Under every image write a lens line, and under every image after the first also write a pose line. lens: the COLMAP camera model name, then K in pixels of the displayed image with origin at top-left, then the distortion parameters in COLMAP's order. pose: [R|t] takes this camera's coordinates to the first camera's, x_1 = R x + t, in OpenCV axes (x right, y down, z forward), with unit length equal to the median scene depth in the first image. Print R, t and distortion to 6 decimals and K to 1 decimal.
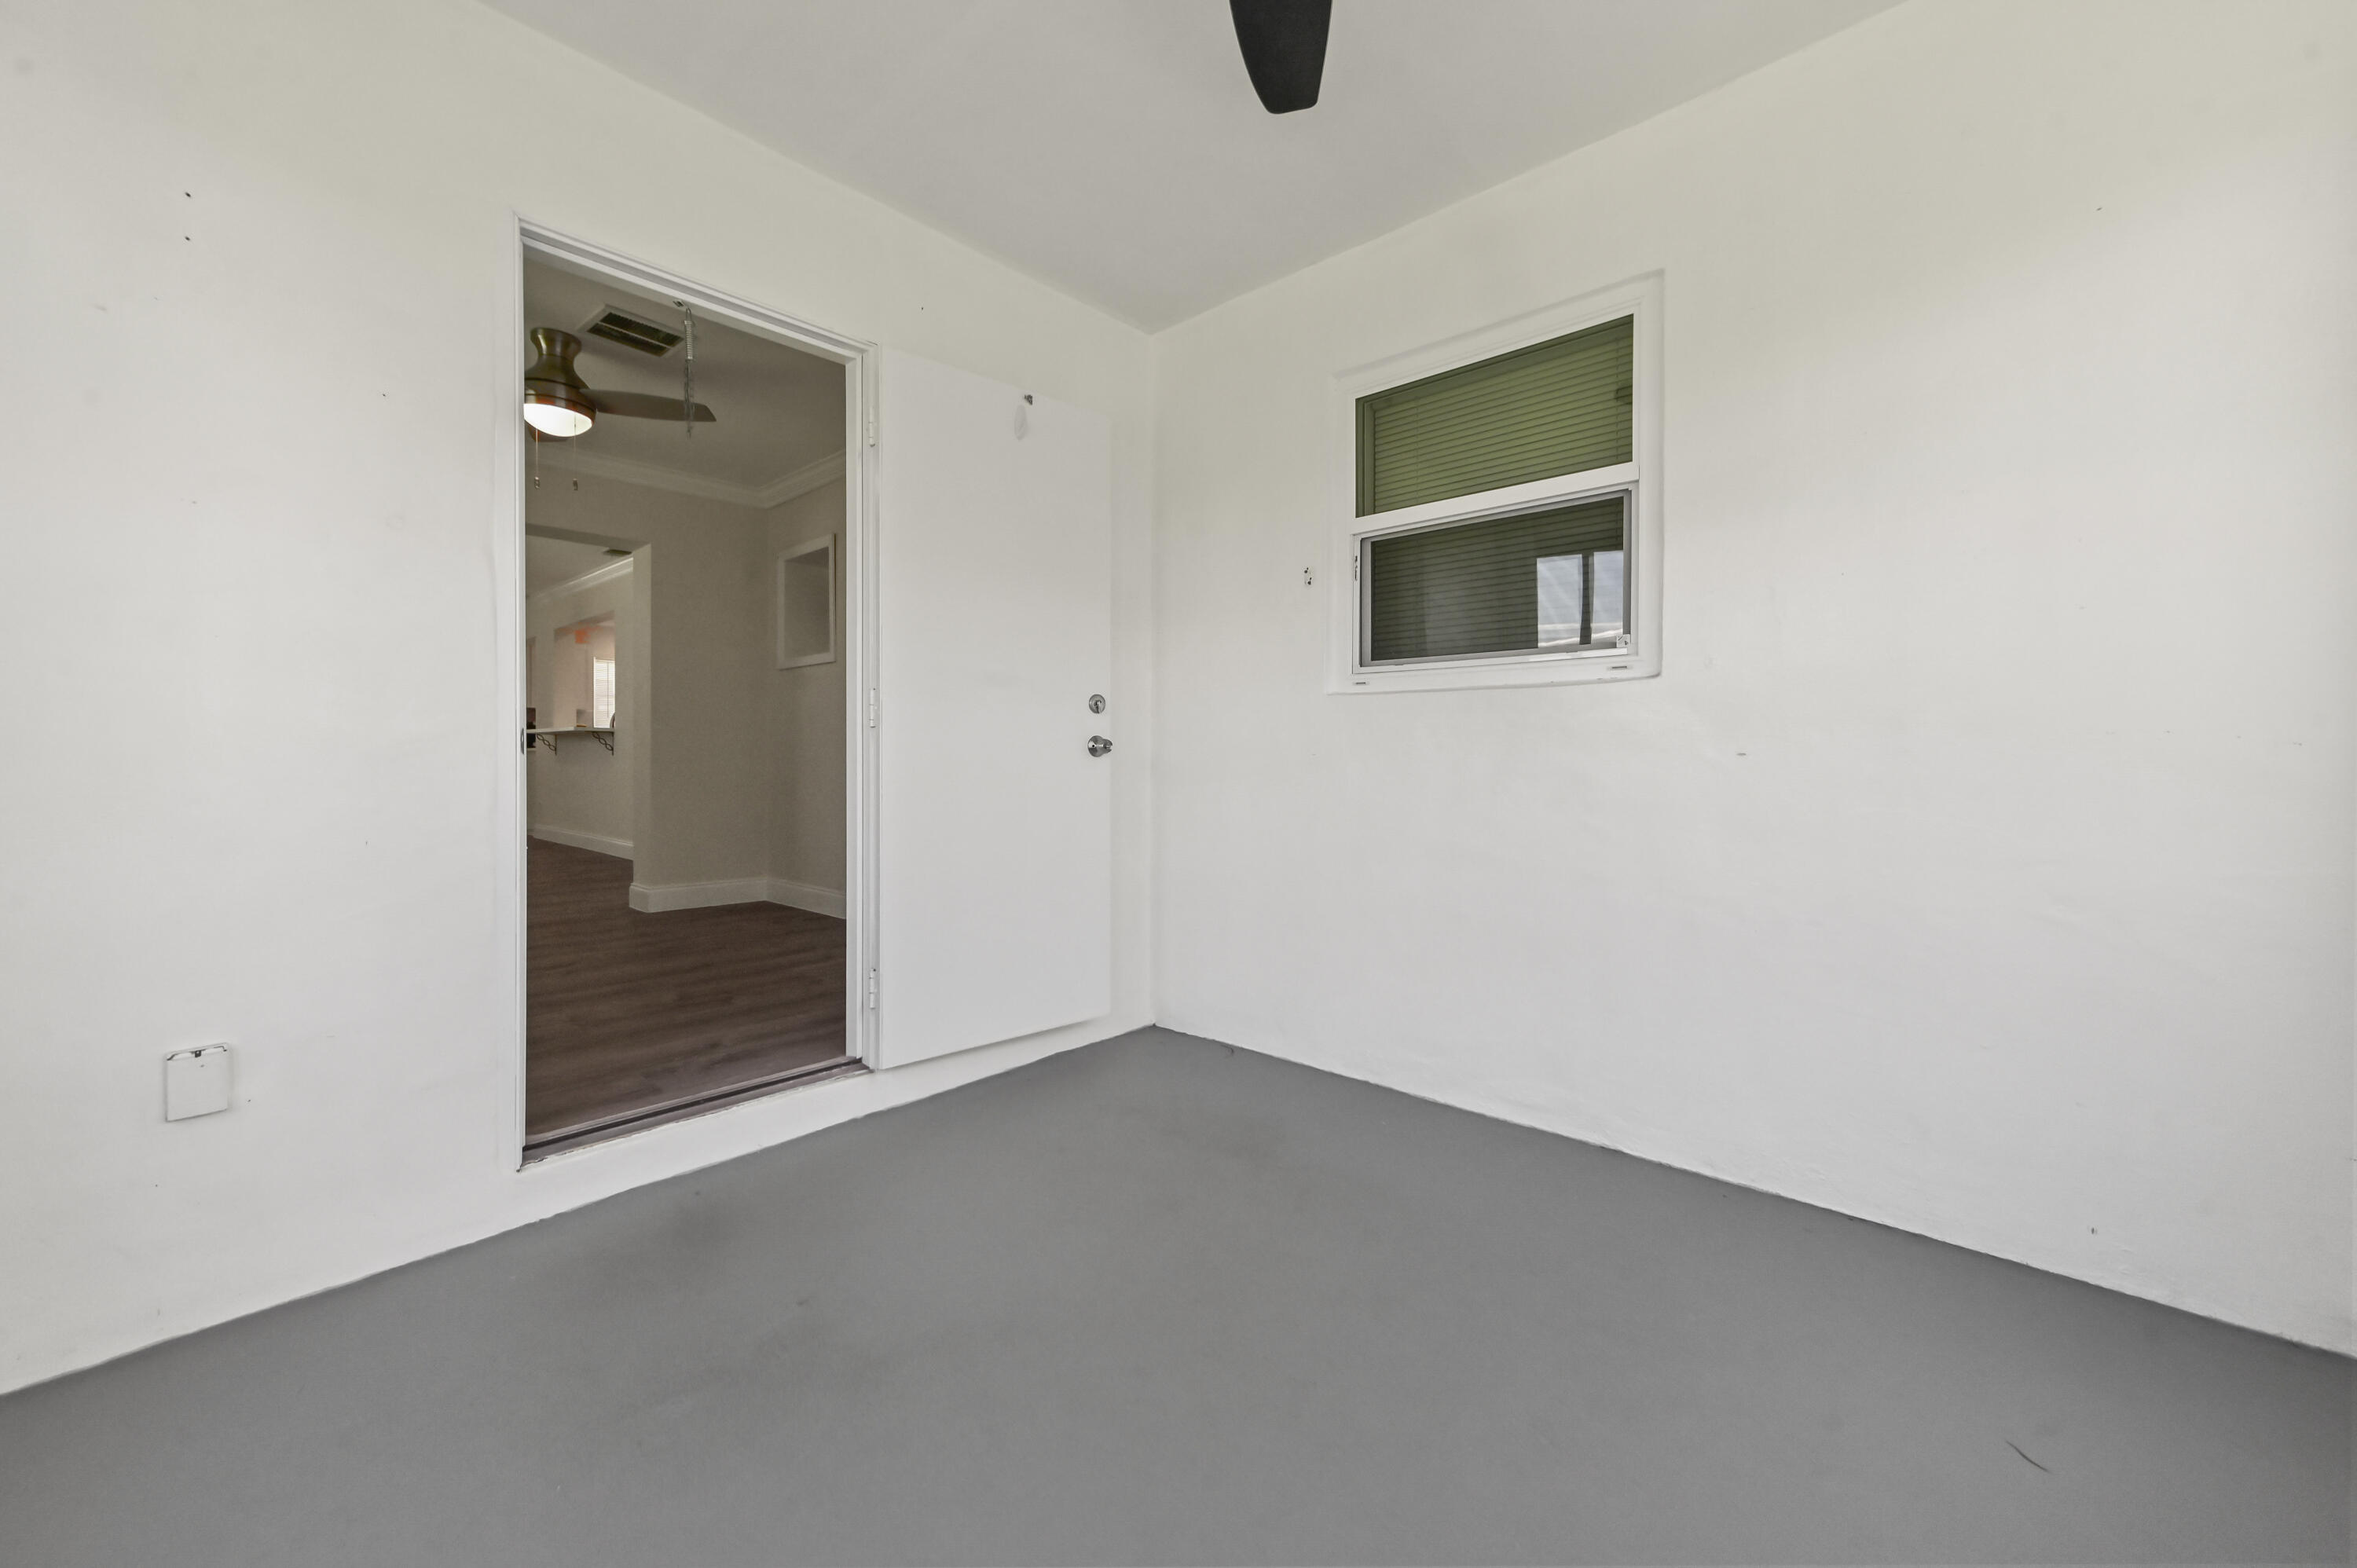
lens RADIAL K [[938.7, 0, 1184.6], [0, 938.7, 756.5], [0, 0, 1]] dist [0.011882, 0.000127]
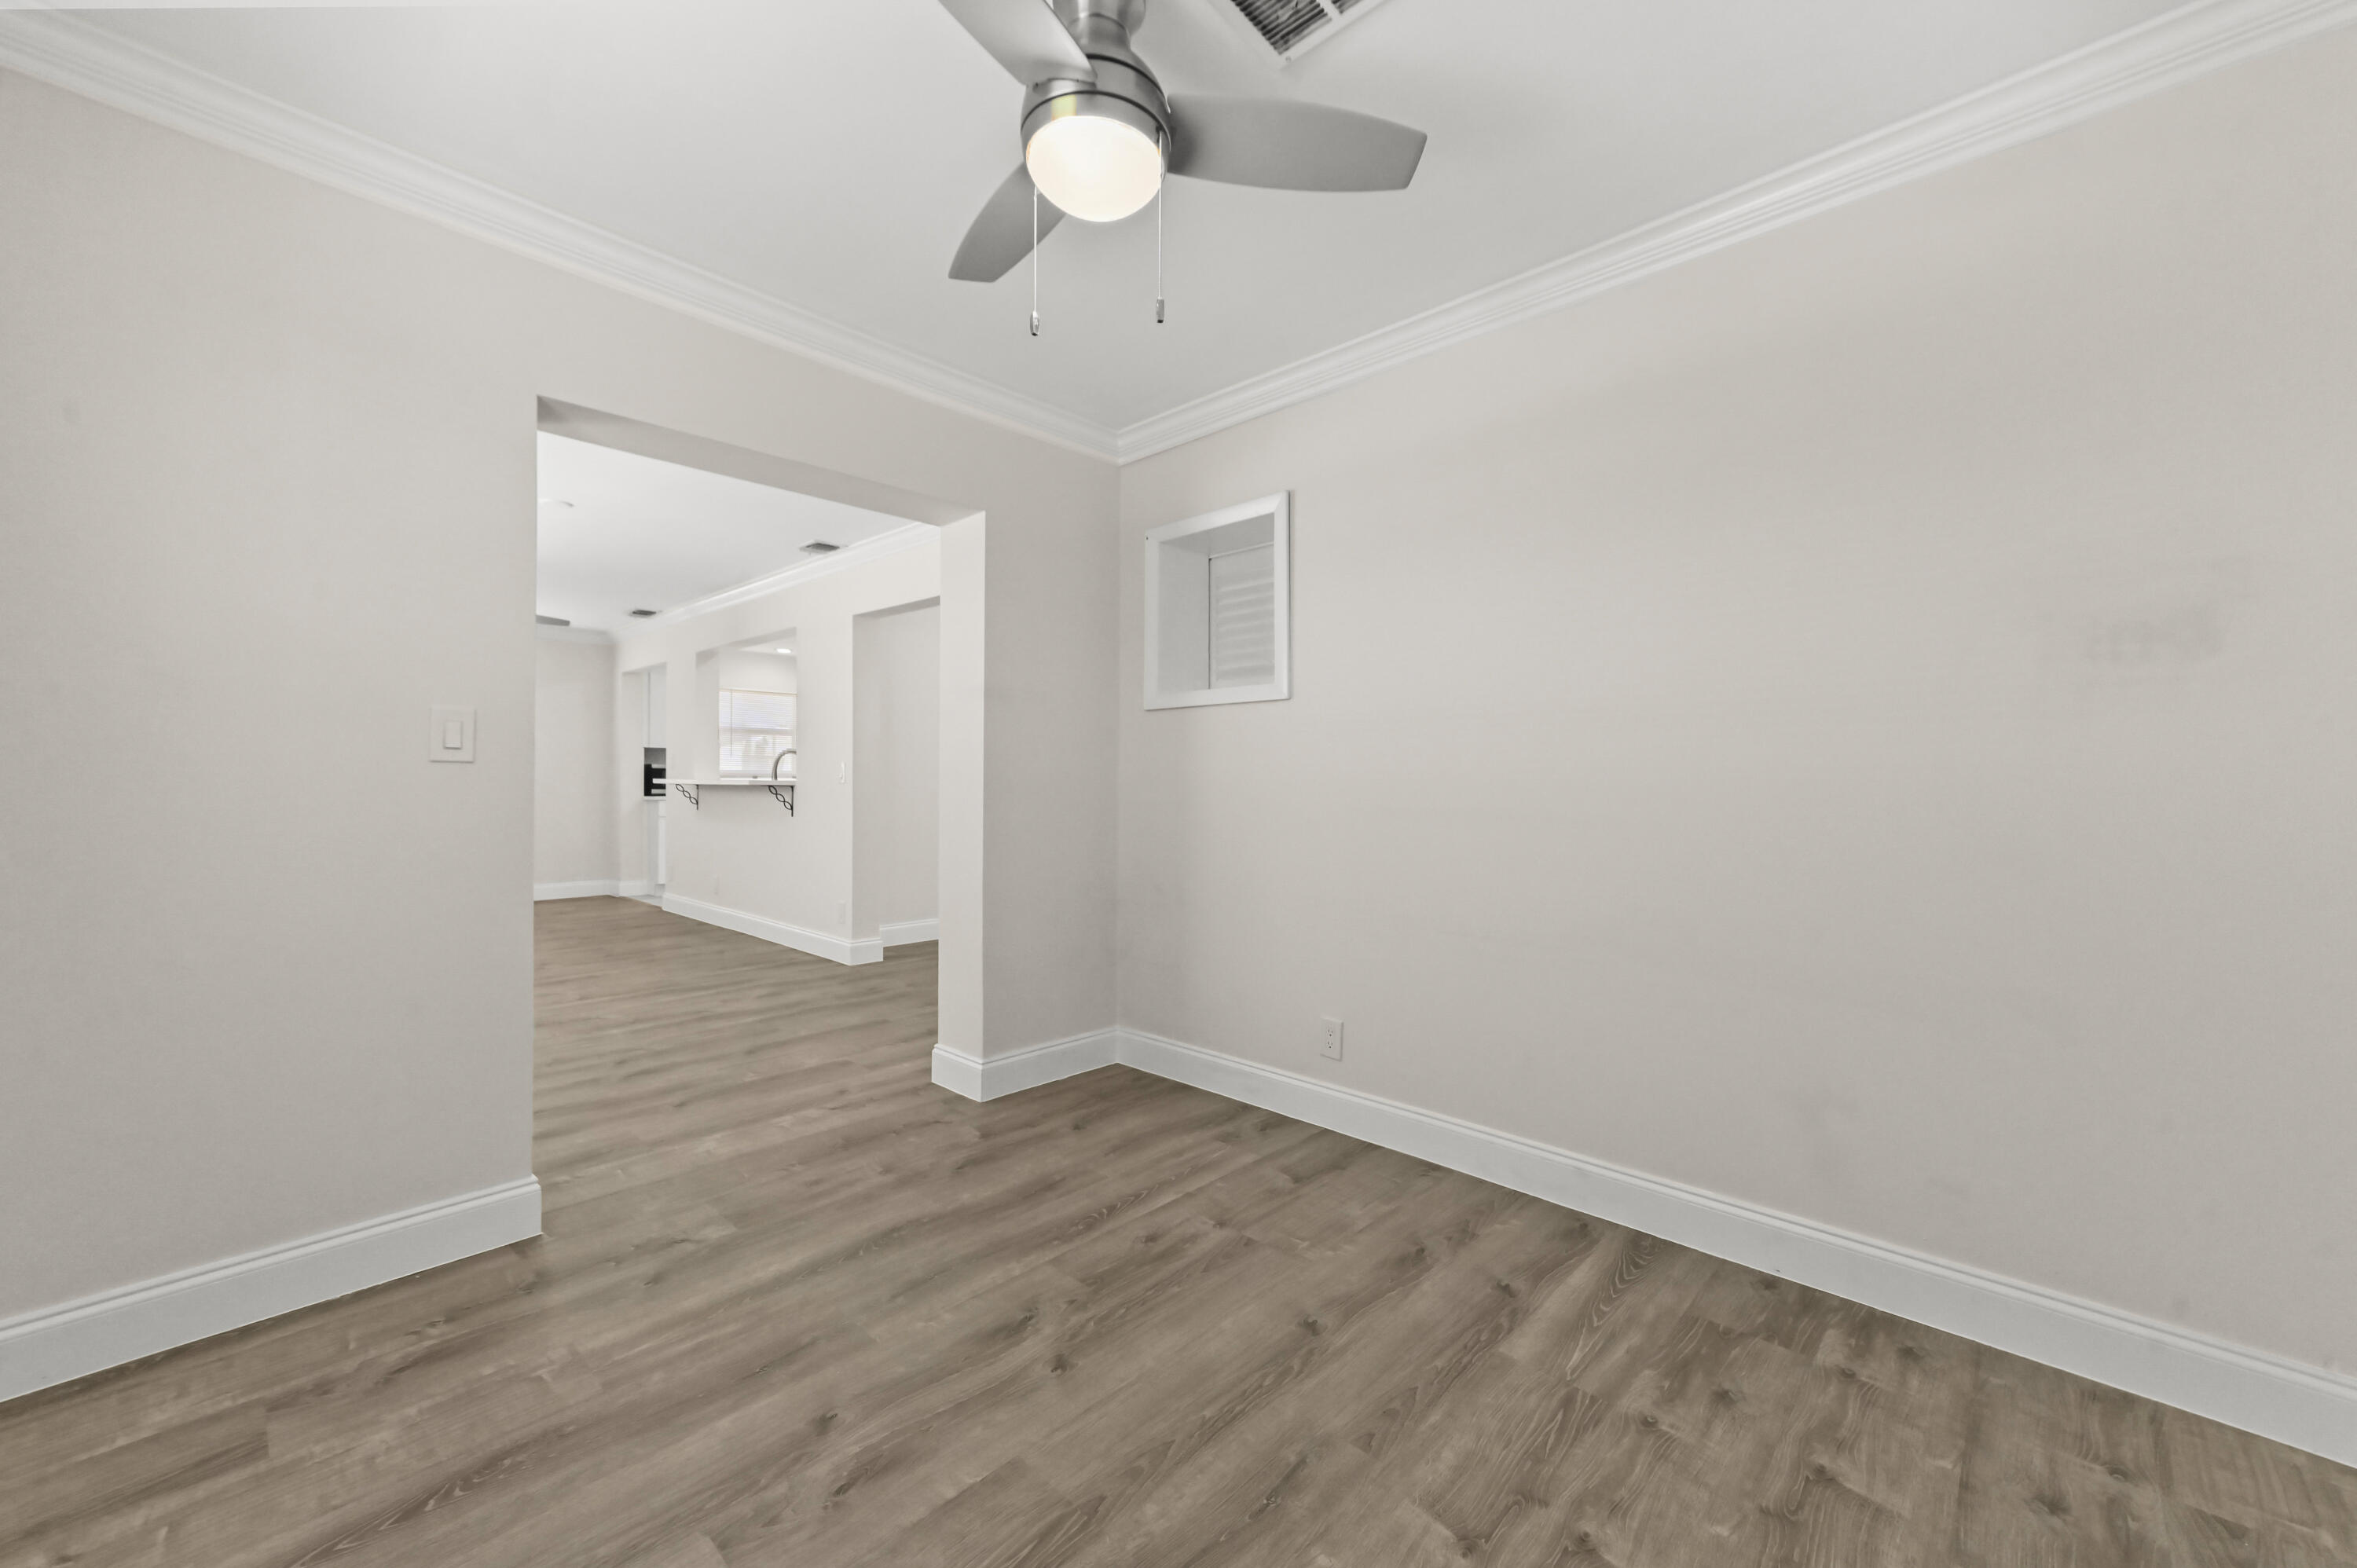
lens RADIAL K [[938.7, 0, 1184.6], [0, 938.7, 756.5], [0, 0, 1]] dist [0.011882, 0.000127]
pose [[0.999170, -0.006097, -0.040283, -0.378719], [0.004935, 0.999571, -0.028869, -0.040478], [0.040442, 0.028647, 0.998771, 0.350989]]
